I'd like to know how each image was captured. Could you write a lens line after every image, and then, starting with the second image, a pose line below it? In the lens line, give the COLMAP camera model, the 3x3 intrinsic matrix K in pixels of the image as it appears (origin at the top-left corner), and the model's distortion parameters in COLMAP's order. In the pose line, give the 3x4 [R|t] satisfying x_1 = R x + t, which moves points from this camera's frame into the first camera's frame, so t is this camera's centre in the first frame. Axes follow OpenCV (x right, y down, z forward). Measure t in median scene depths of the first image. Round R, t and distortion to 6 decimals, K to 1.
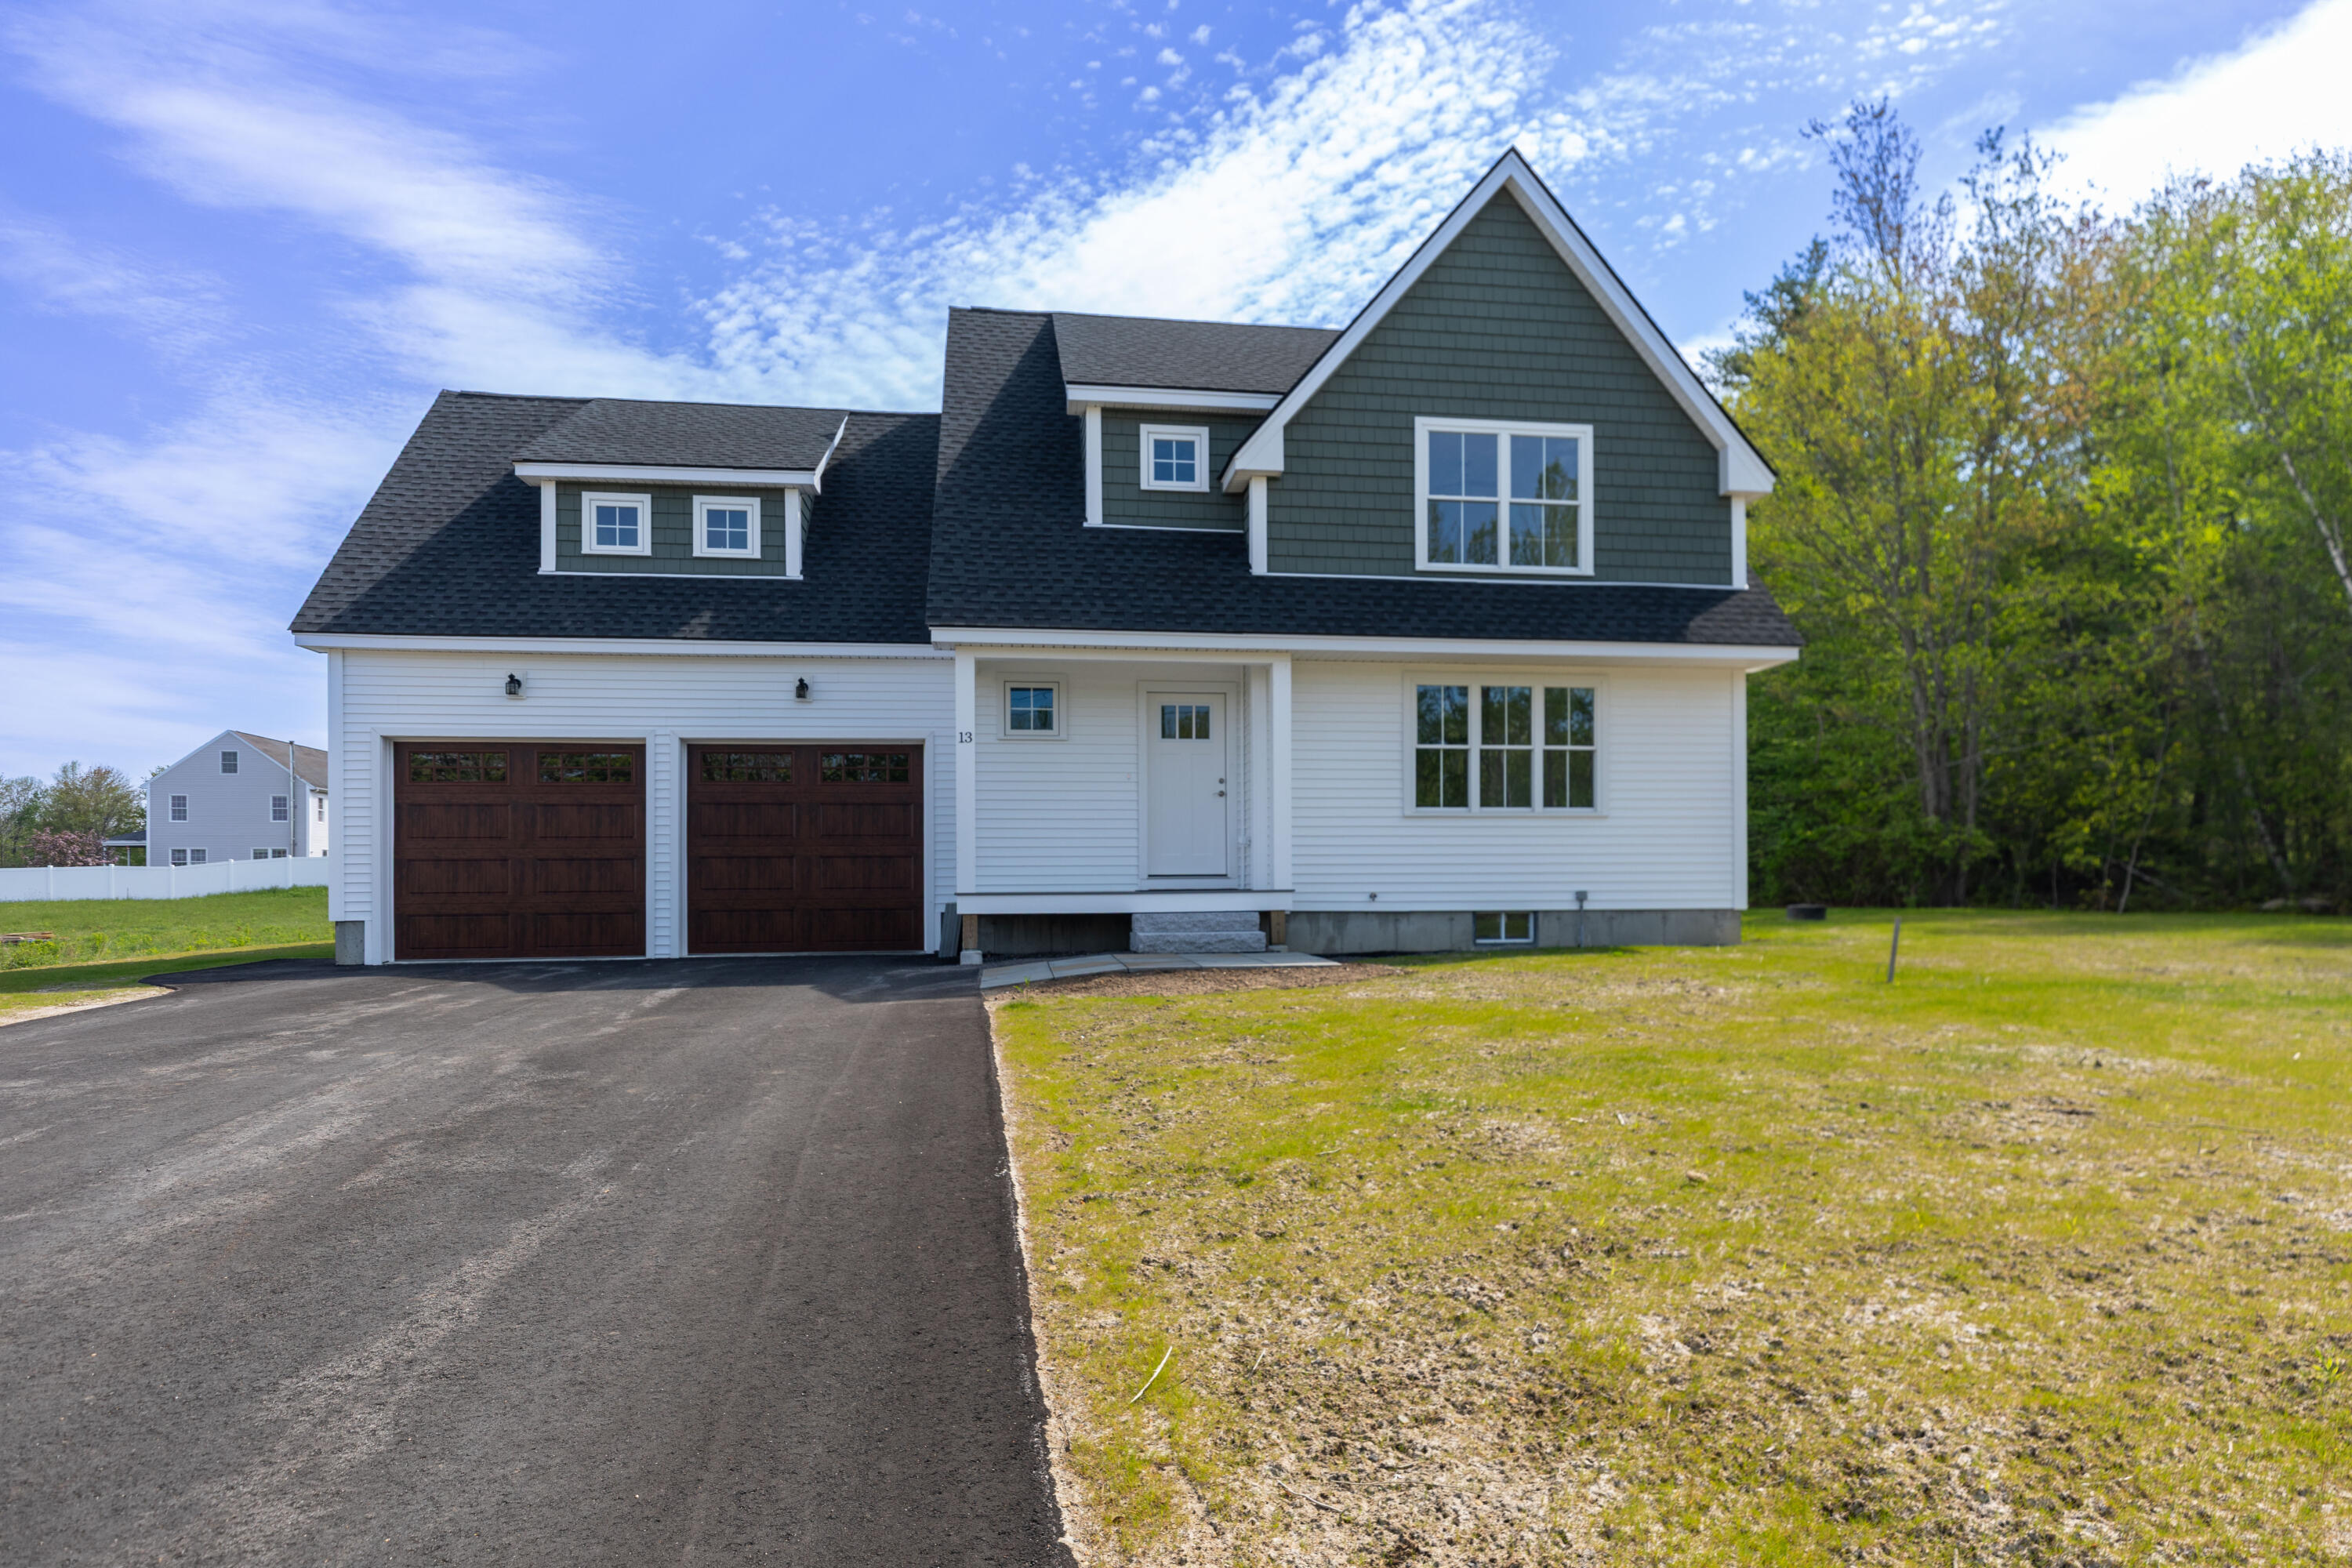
lens RADIAL K [[1532.5, 0, 1210.9], [0, 1532.5, 889.3], [0, 0, 1]] dist [0.003773, 0.001339]
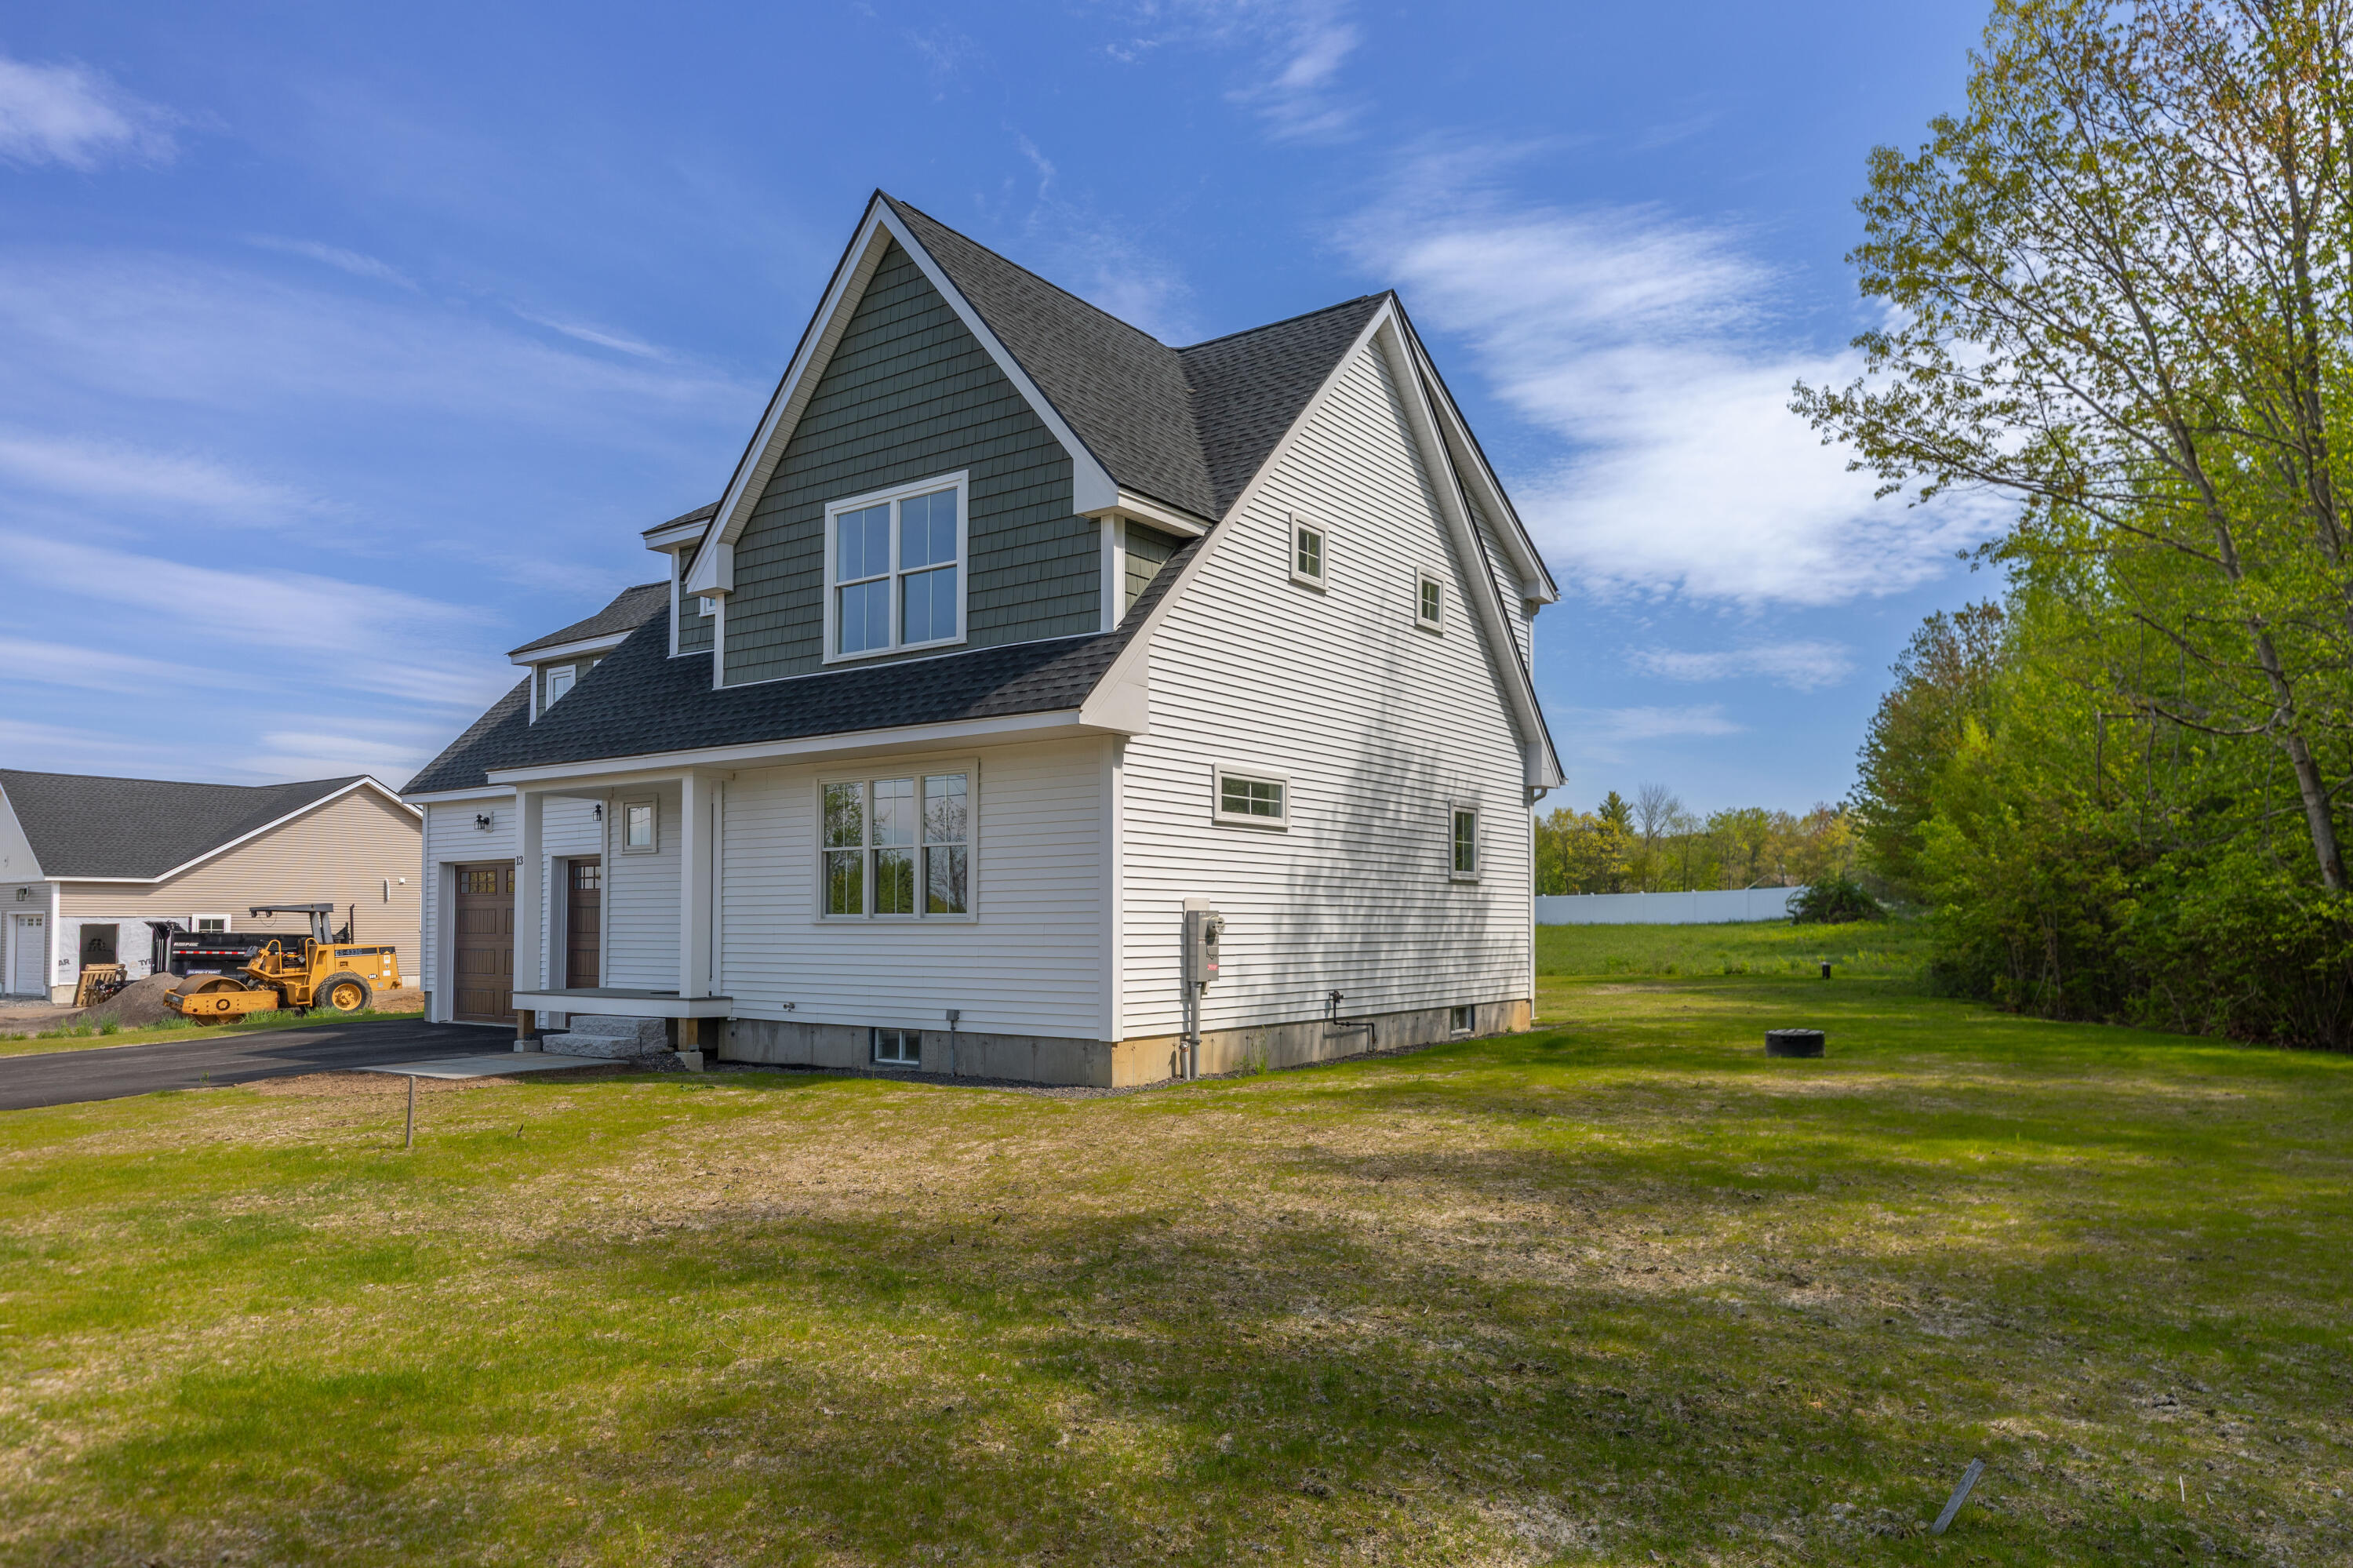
lens RADIAL K [[1548.8, 0, 1177.8], [0, 1548.8, 840.2], [0, 0, 1]] dist [-0.005832, -0.002302]
pose [[0.686354, -0.031294, -0.726594, 0.953013], [0.004328, 0.999232, -0.038948, -0.059034], [0.727254, 0.023588, 0.685963, 0.491721]]
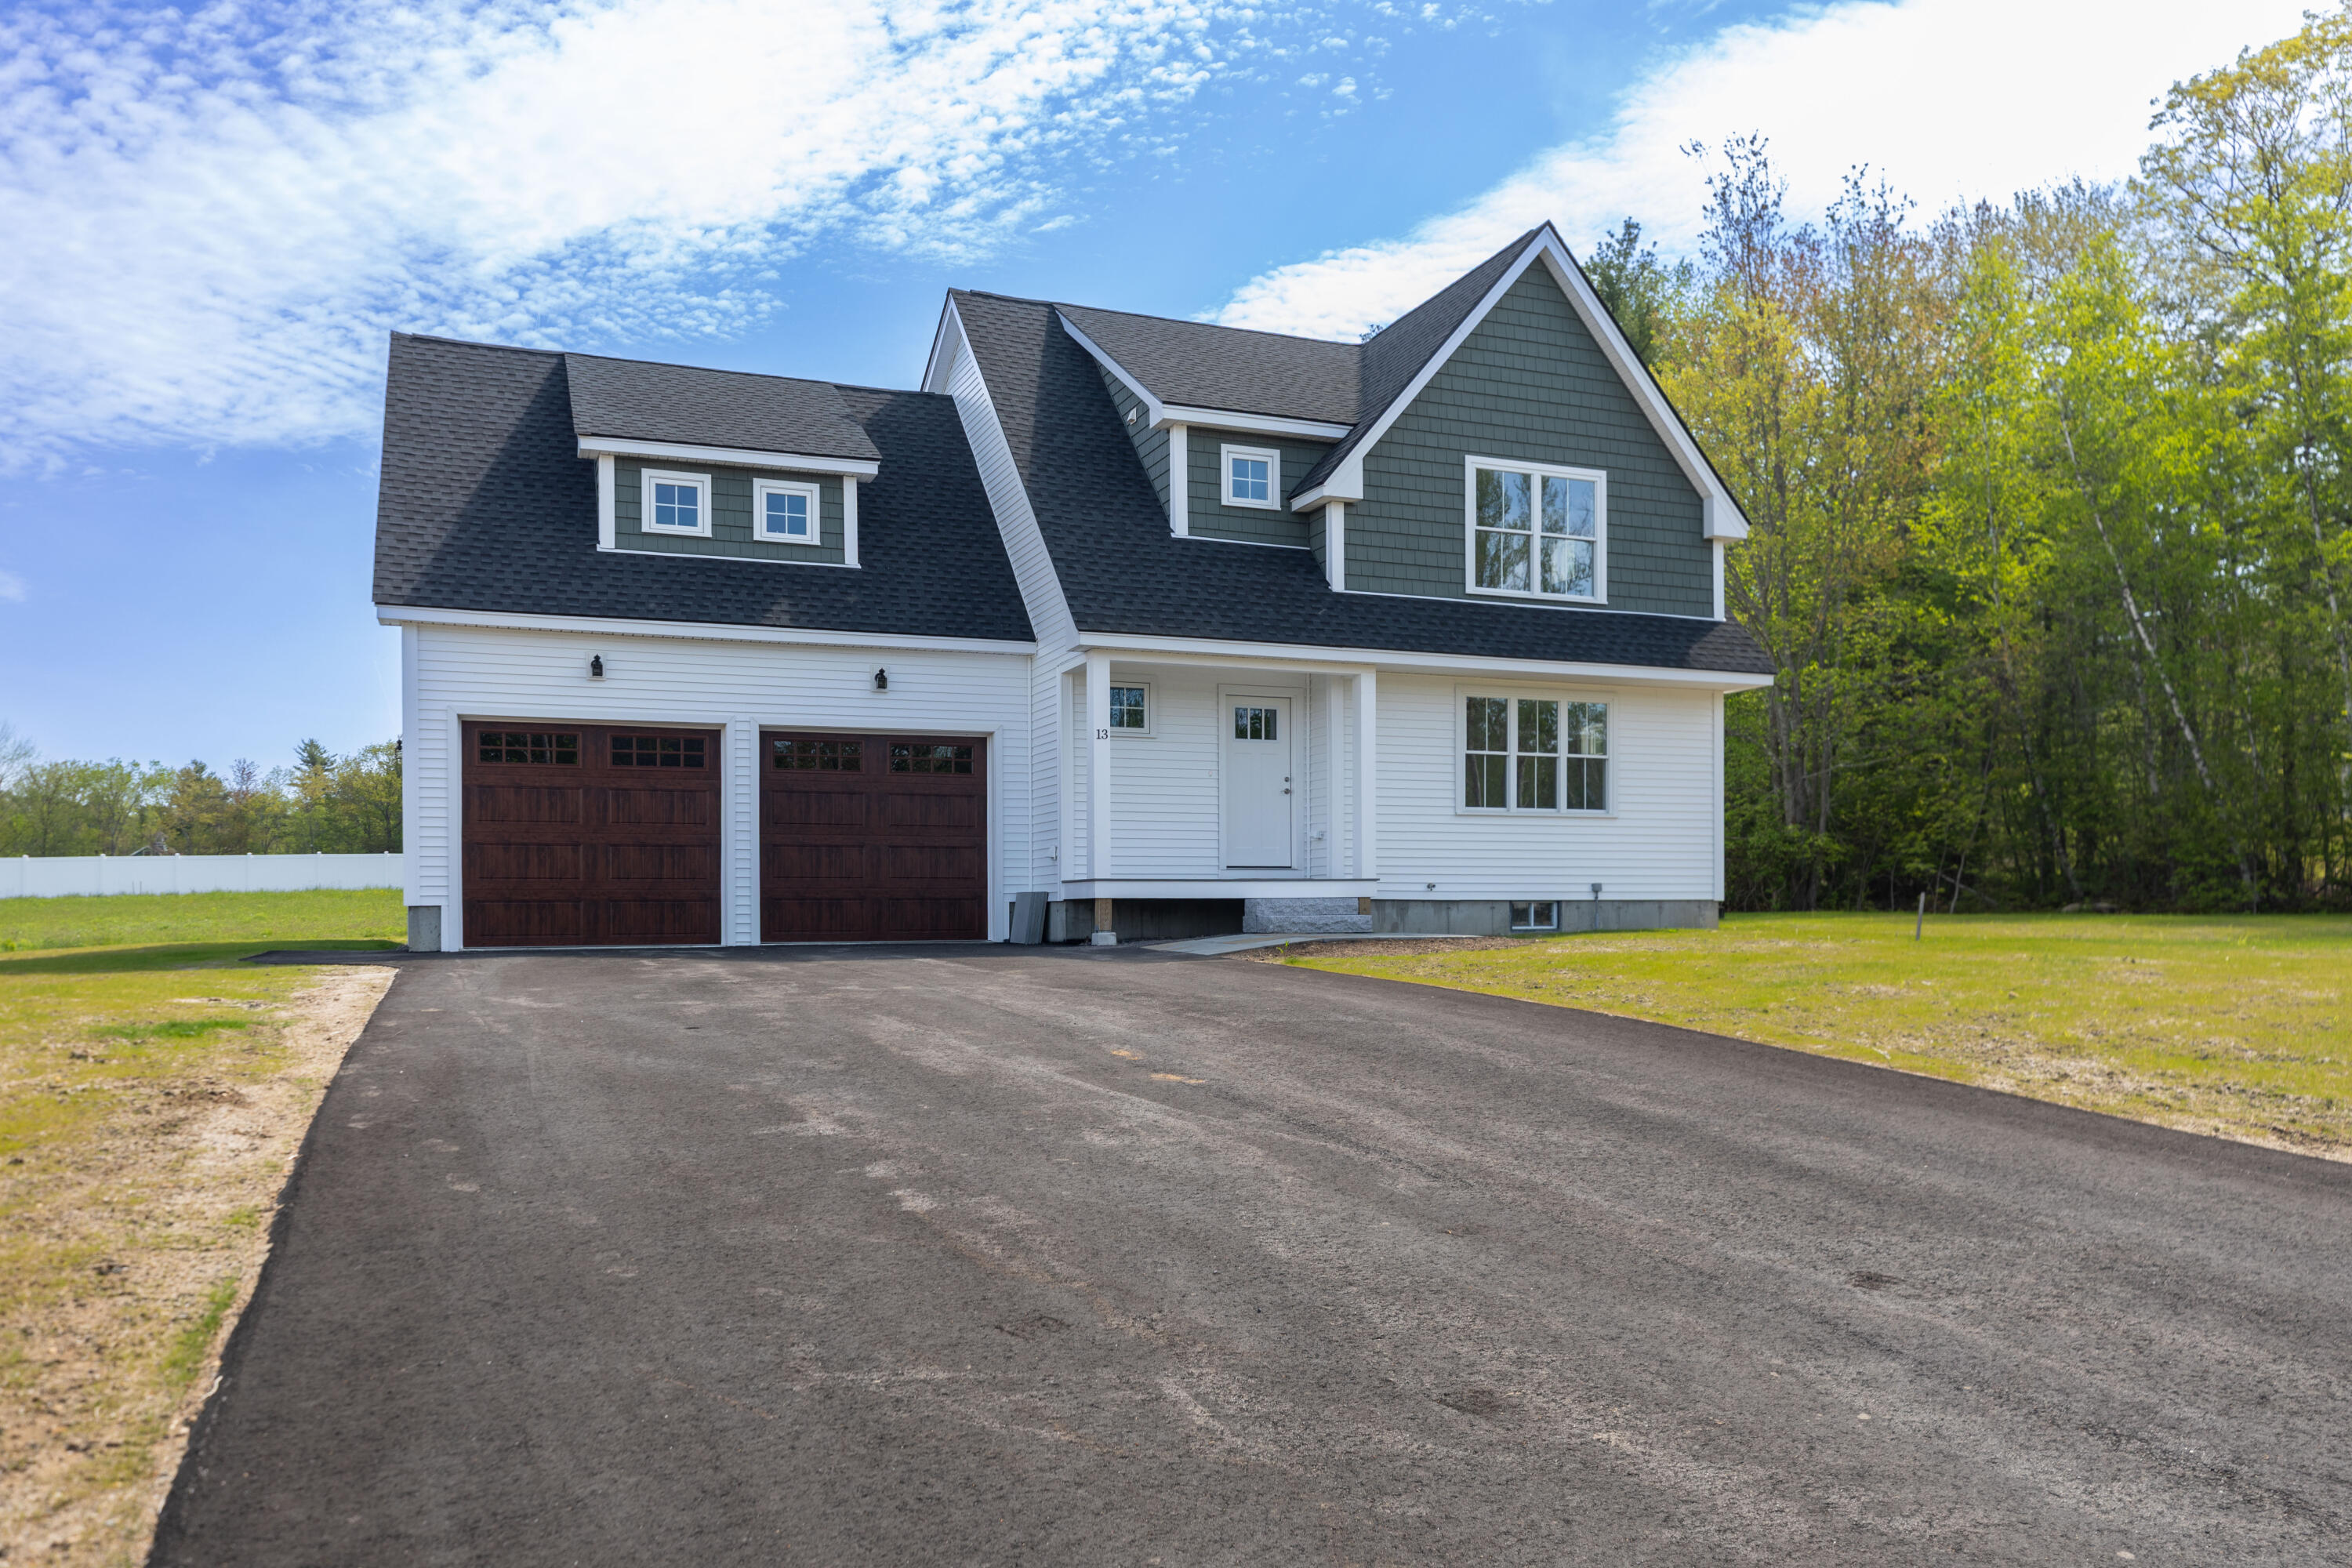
lens RADIAL K [[1984.8, 0, 1307.8], [0, 1984.8, 919.5], [0, 0, 1]] dist [0.006638, 0.005096]
pose [[0.960115, 0.001089, 0.279602, -0.367928], [-0.001150, 0.999999, 0.000055, 0.027391], [-0.279602, -0.000375, 0.960116, -0.339208]]
